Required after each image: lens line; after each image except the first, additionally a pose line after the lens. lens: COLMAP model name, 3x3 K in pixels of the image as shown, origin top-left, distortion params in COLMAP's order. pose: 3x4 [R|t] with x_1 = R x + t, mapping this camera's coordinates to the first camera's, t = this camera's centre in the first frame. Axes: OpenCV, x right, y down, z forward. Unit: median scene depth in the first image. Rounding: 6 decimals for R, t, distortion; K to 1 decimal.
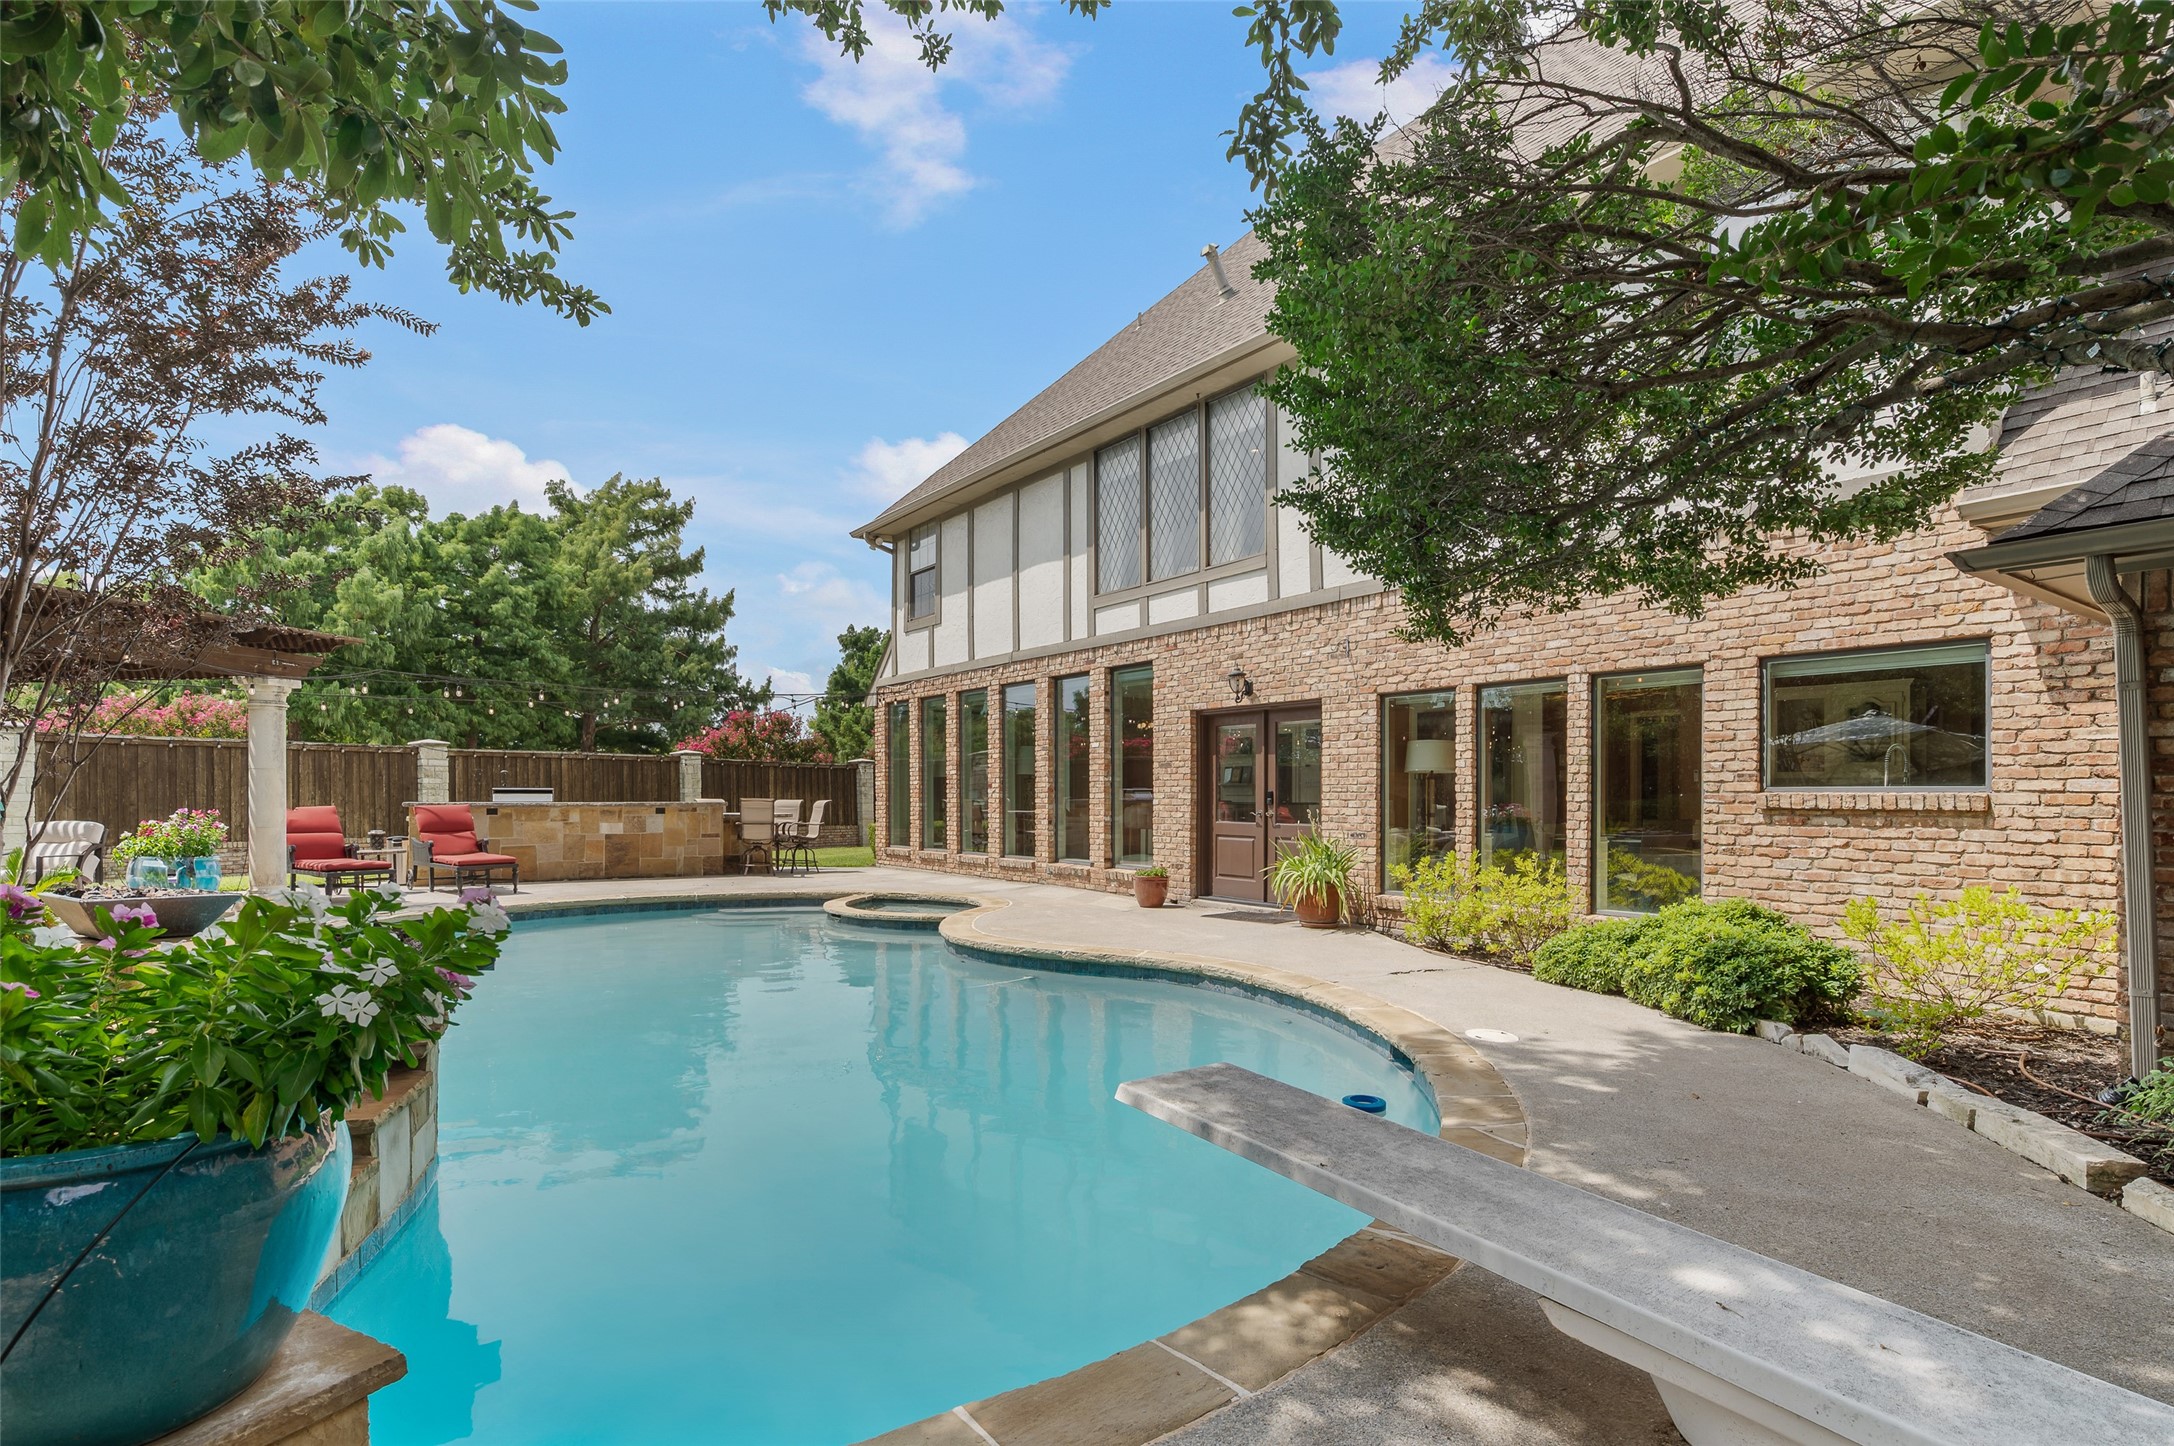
lens RADIAL K [[1007.1, 0, 1076.9], [0, 1007.1, 809.3], [0, 0, 1]] dist [0.002850, 0.000121]
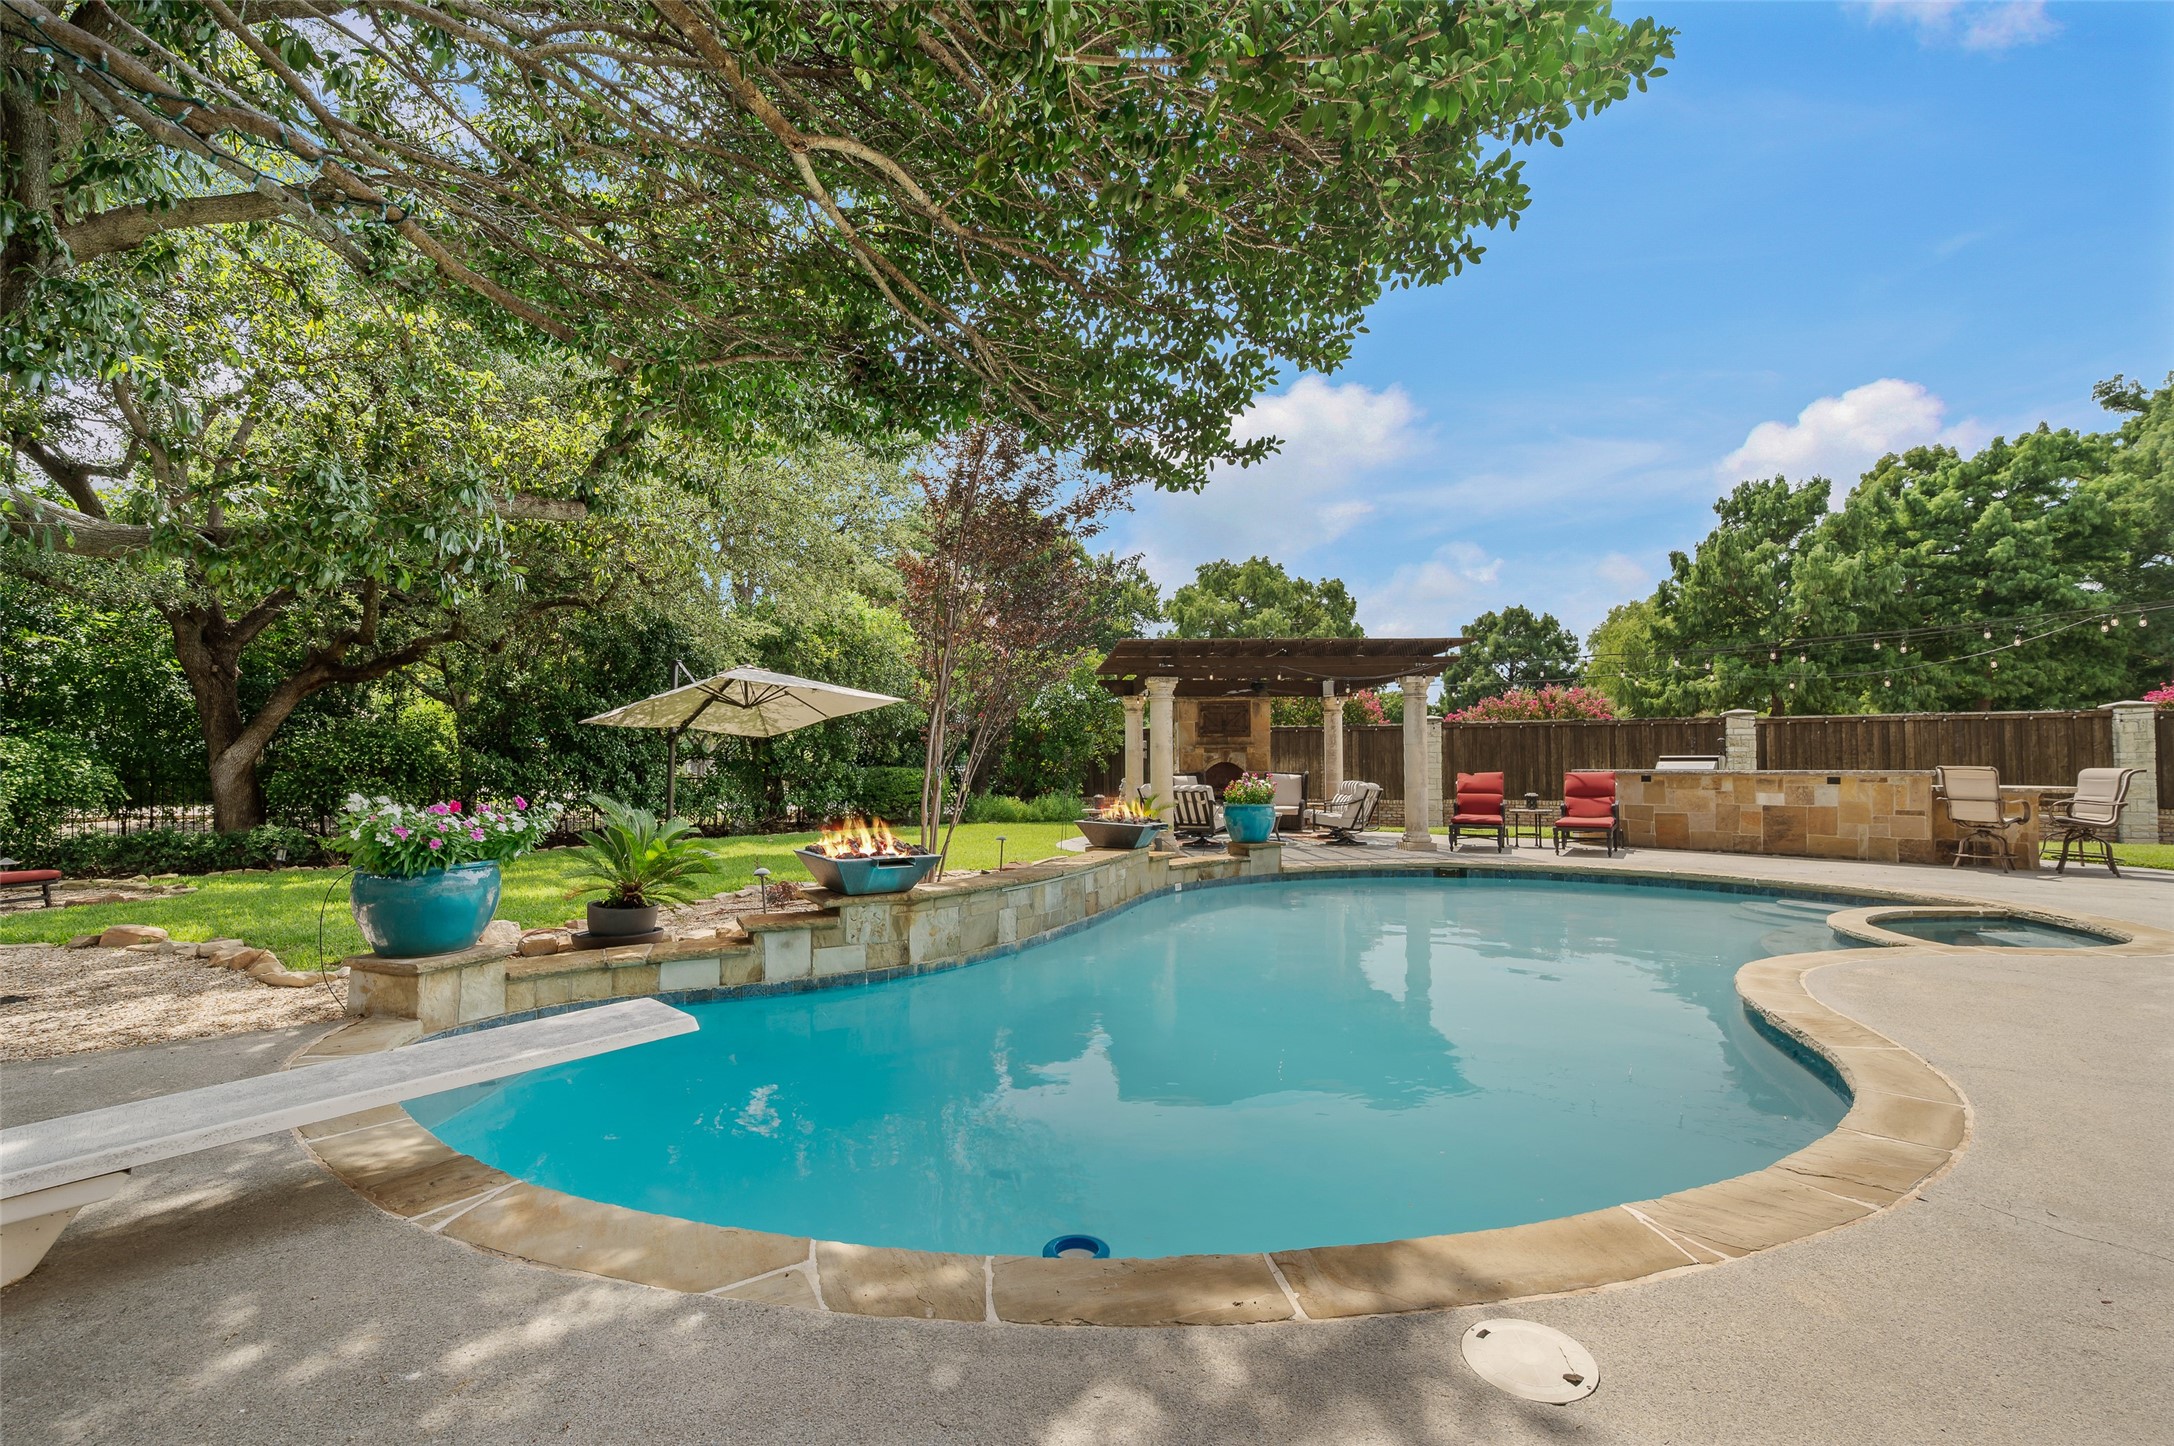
lens RADIAL K [[940.6, 0, 1100.2], [0, 940.6, 753.1], [0, 0, 1]] dist [-0.007565, 0.000079]
pose [[0.207194, -0.014954, -0.978186, 0.344205], [-0.010423, 0.999793, -0.017492, -0.001445], [0.978244, 0.013819, 0.206995, 0.352759]]
